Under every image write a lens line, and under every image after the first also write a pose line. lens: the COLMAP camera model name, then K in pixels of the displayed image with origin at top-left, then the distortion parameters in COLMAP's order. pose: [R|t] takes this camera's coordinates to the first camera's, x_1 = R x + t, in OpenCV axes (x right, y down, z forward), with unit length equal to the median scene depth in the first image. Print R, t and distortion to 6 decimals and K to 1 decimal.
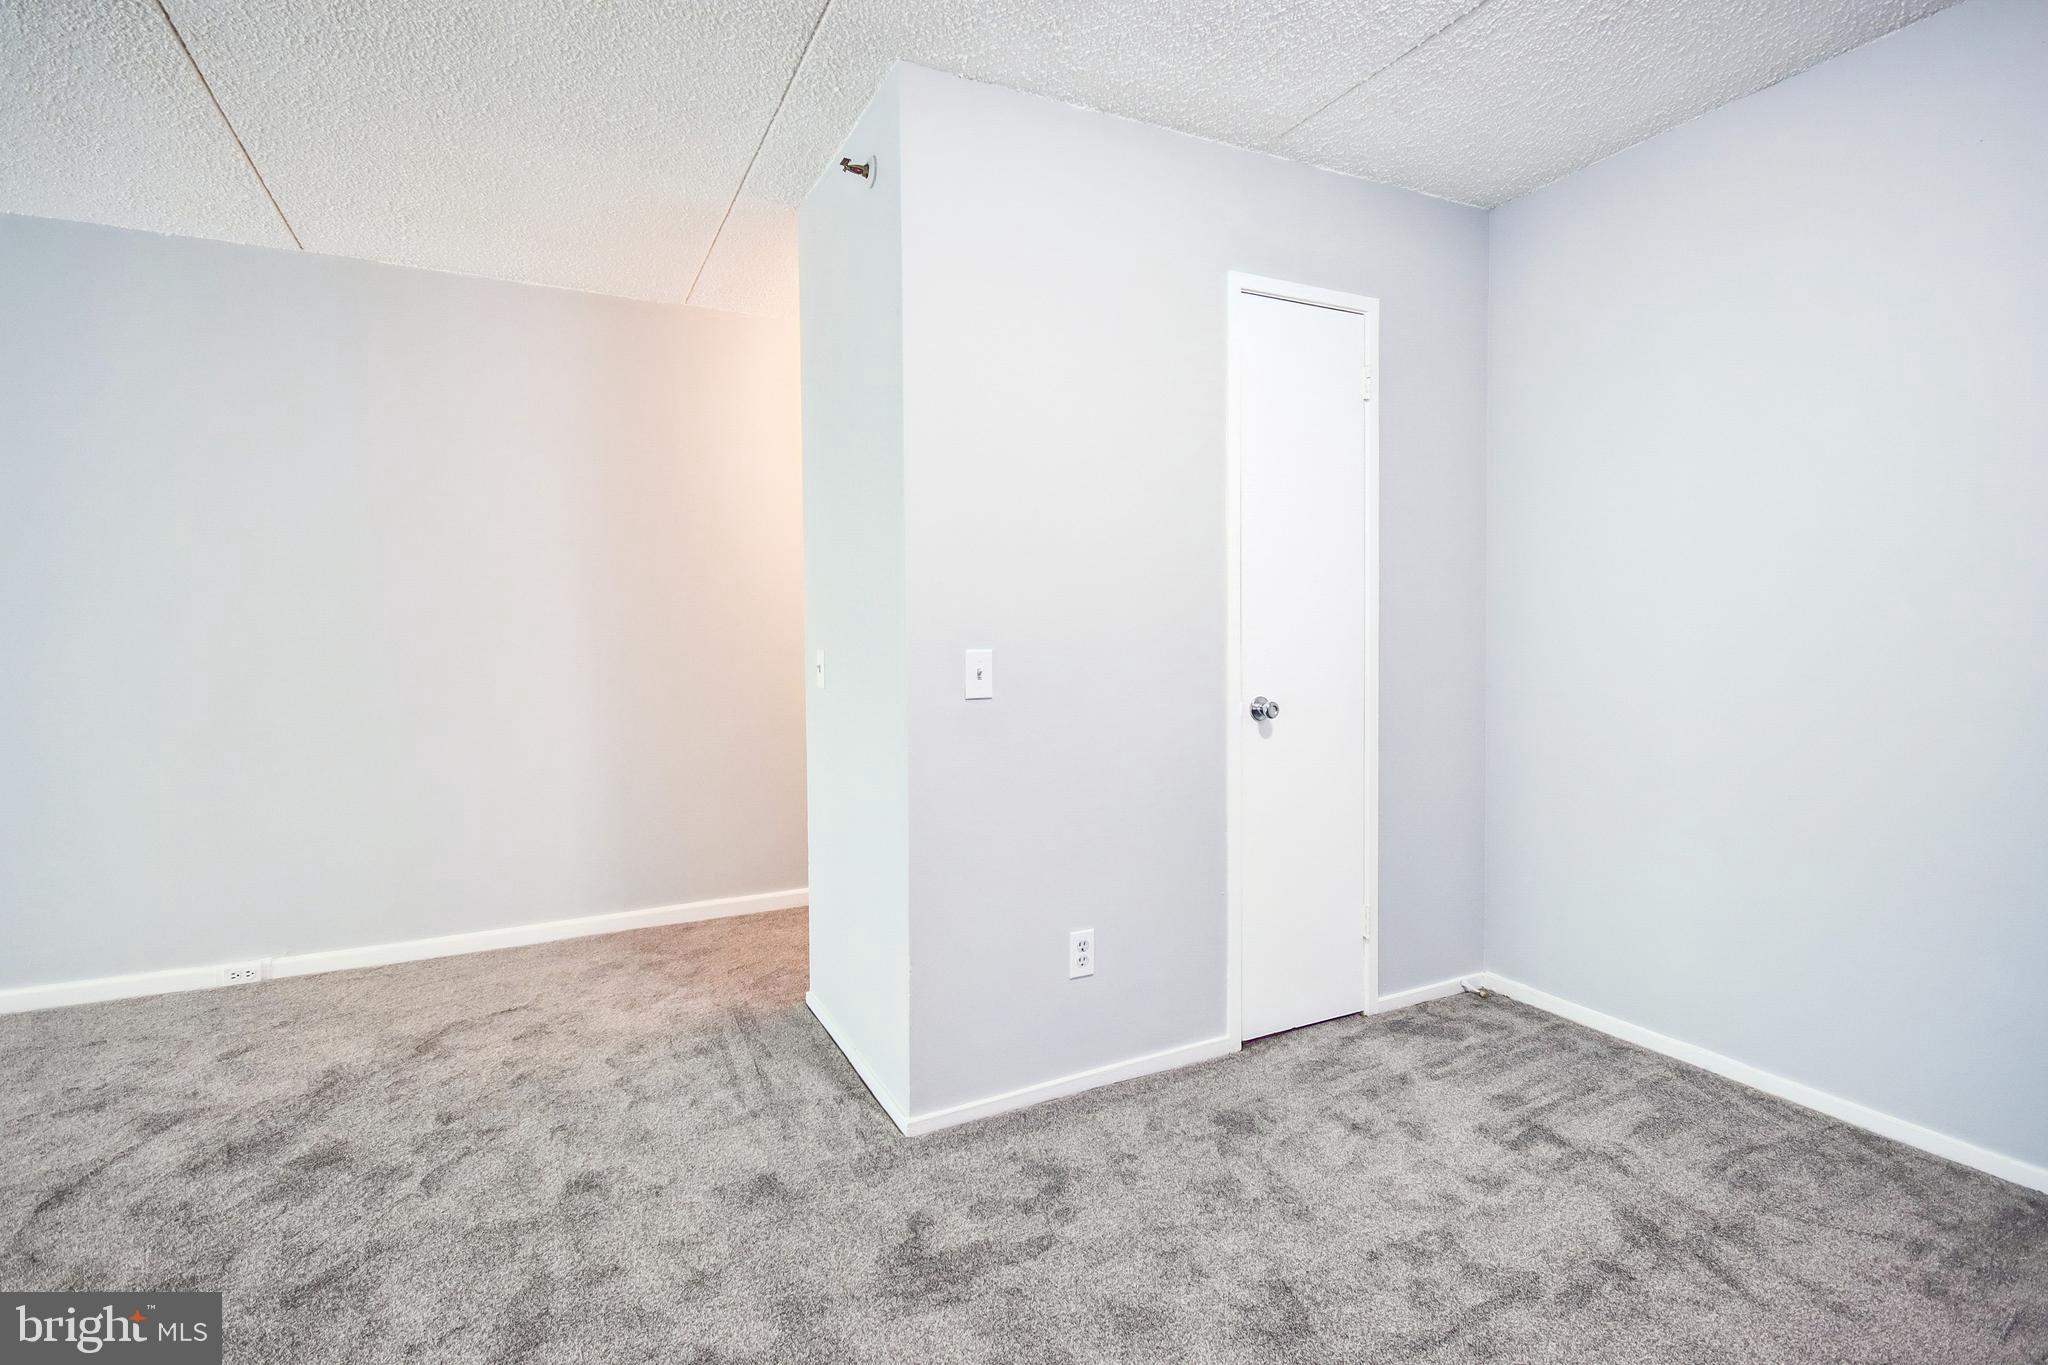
lens RADIAL K [[964.6, 0, 1000.2], [0, 964.6, 641.8], [0, 0, 1]] dist [0.011177, -0.006411]
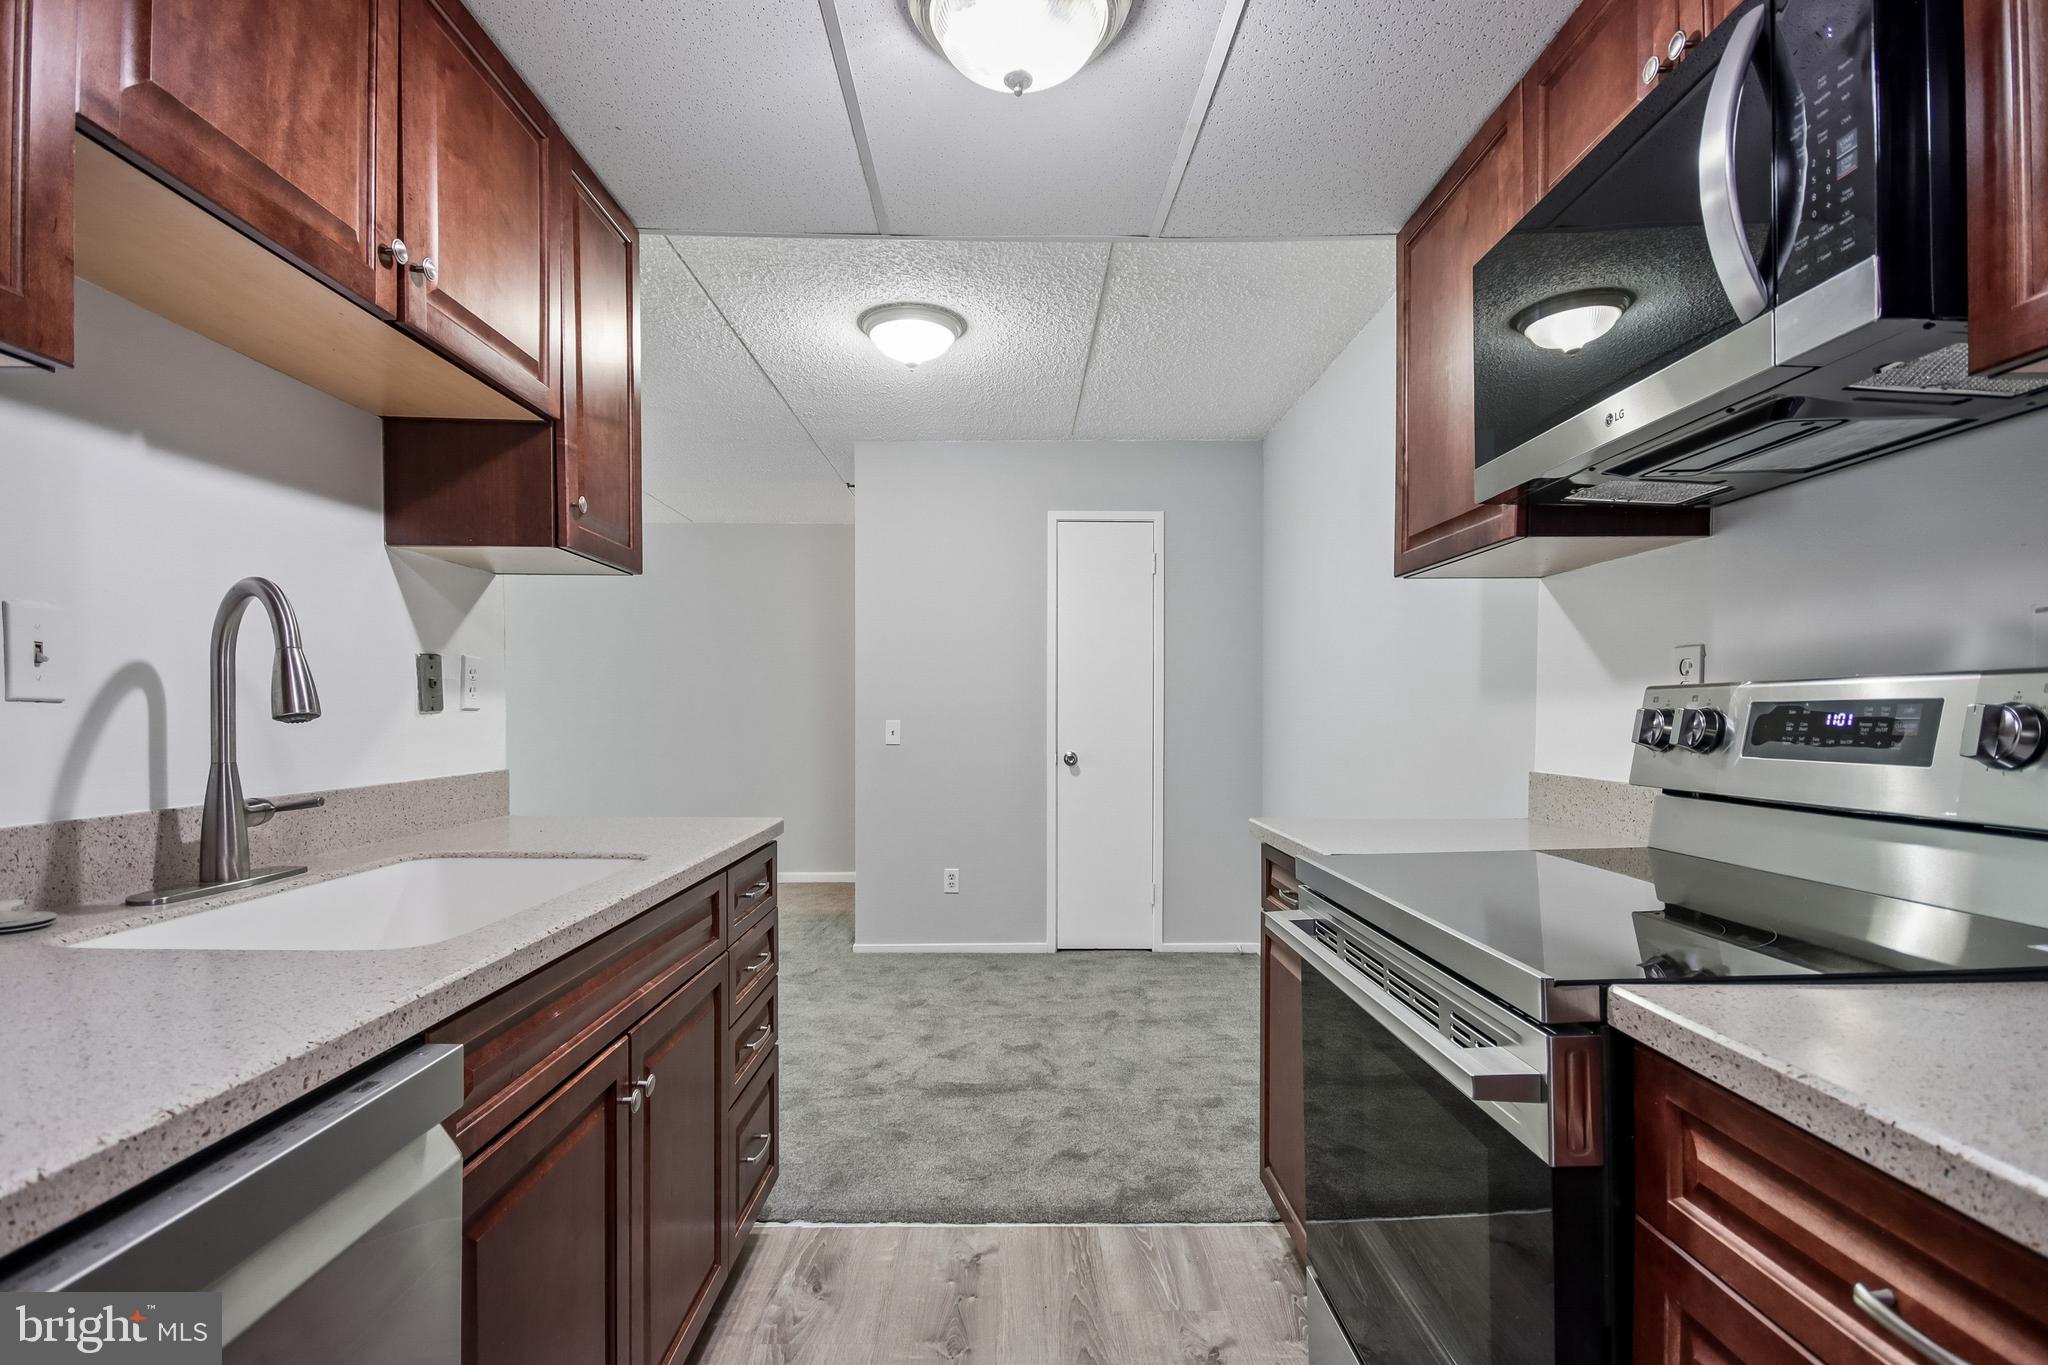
lens RADIAL K [[964.6, 0, 1010.5], [0, 964.6, 713.4], [0, 0, 1]] dist [0.011177, -0.006411]
pose [[0.895681, 0.012038, -0.444535, 1.231194], [-0.017655, 0.999808, -0.008498, 0.006772], [0.444347, 0.015460, 0.895721, -0.791575]]
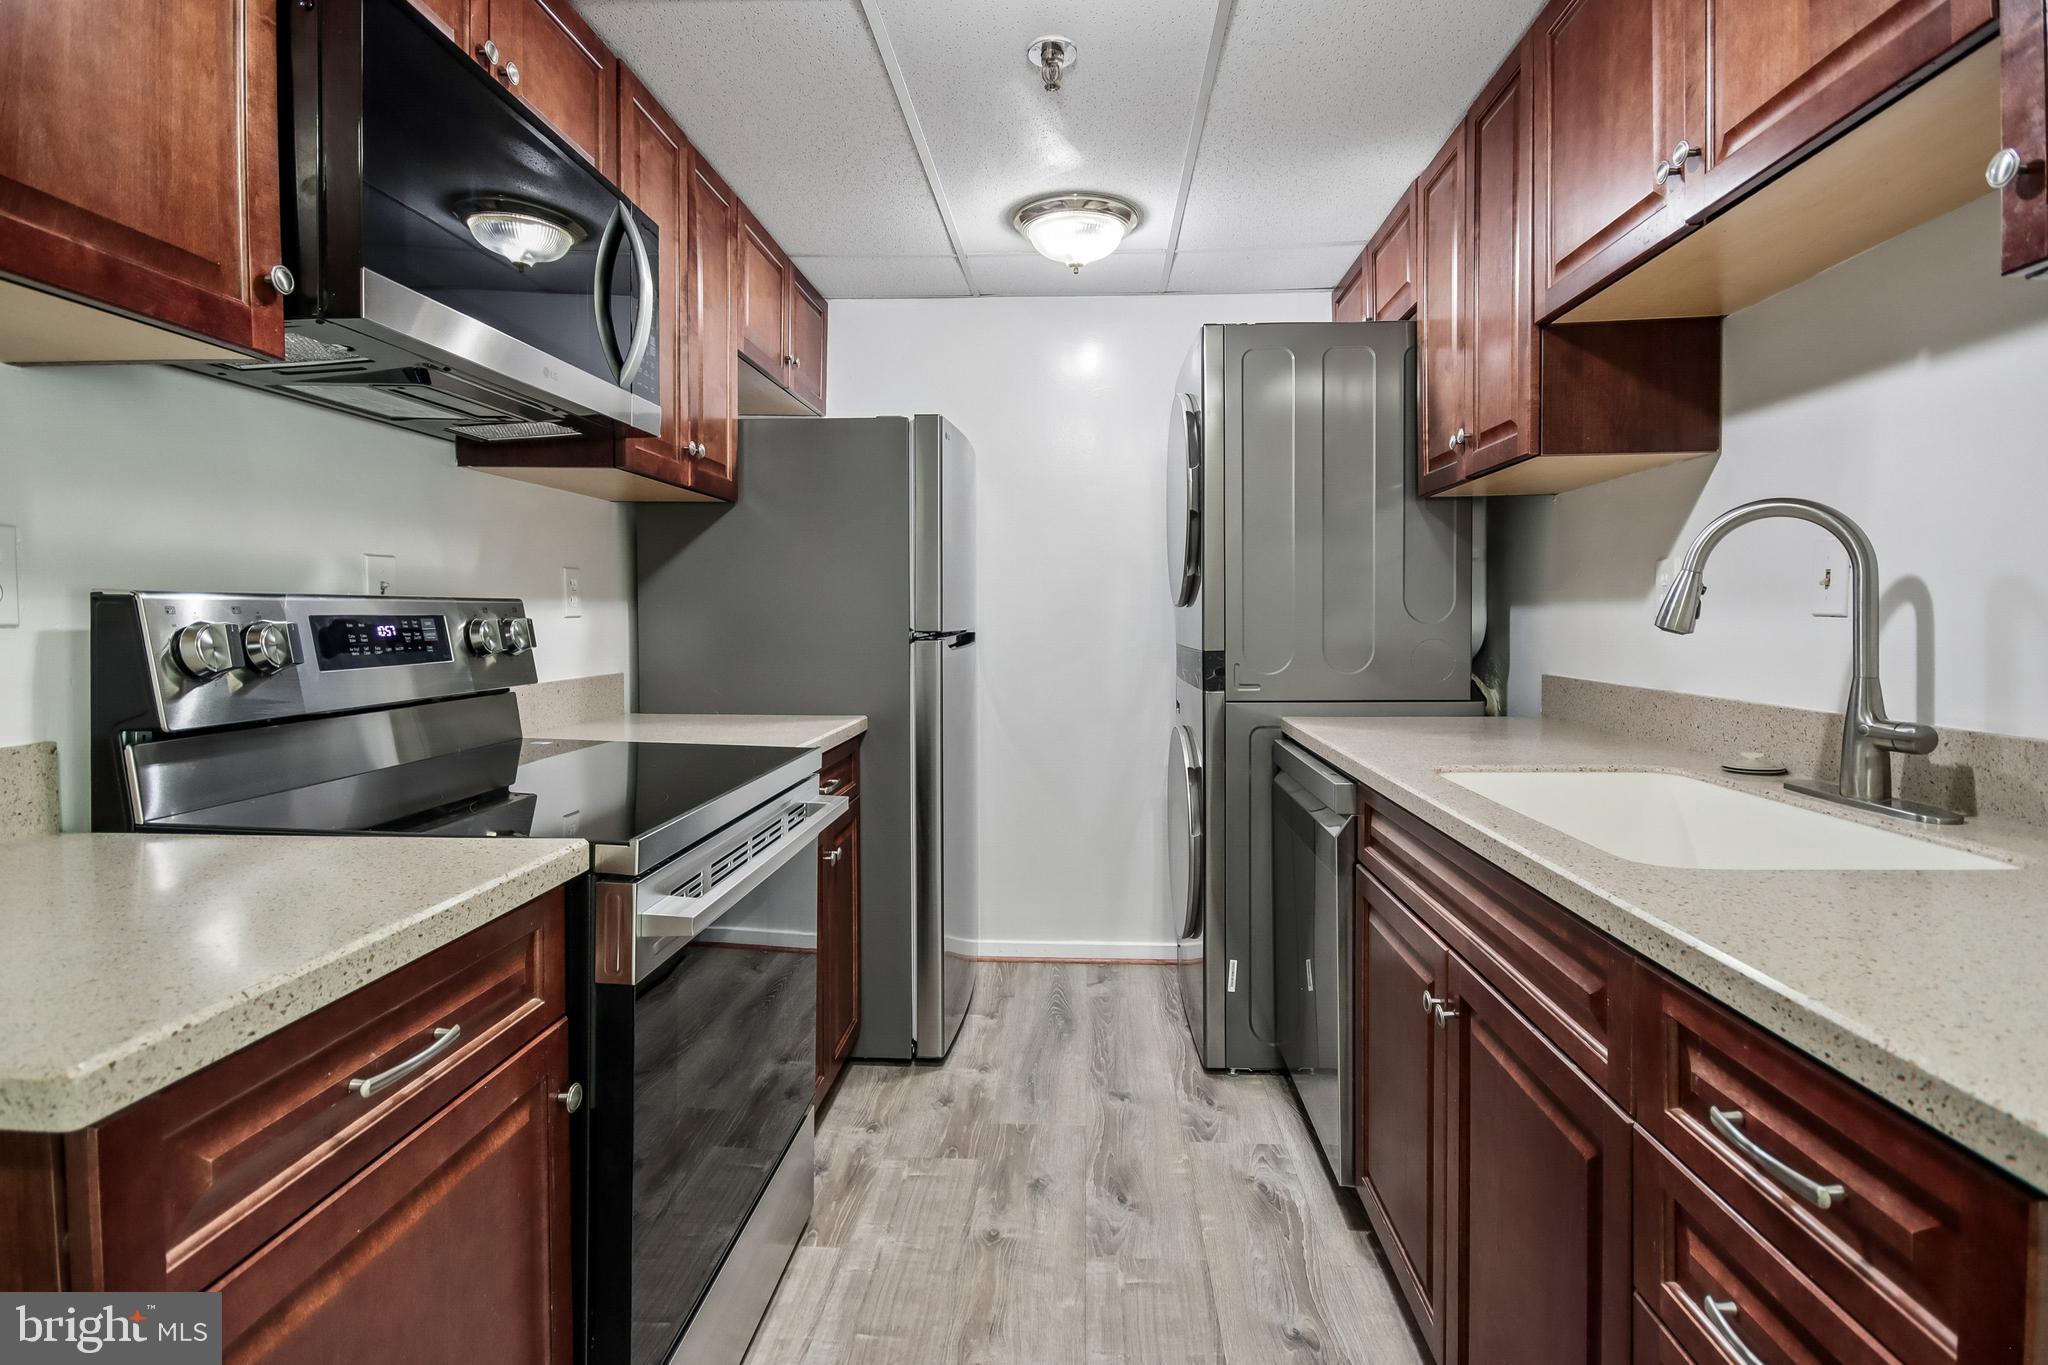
lens RADIAL K [[964.6, 0, 1056.4], [0, 964.6, 646.9], [0, 0, 1]] dist [0.011177, -0.006411]
pose [[-0.877564, -0.003118, 0.479450, 0.614717], [0.018083, 0.999052, 0.039595, -0.011741], [-0.479119, 0.043417, -0.876675, 0.404349]]
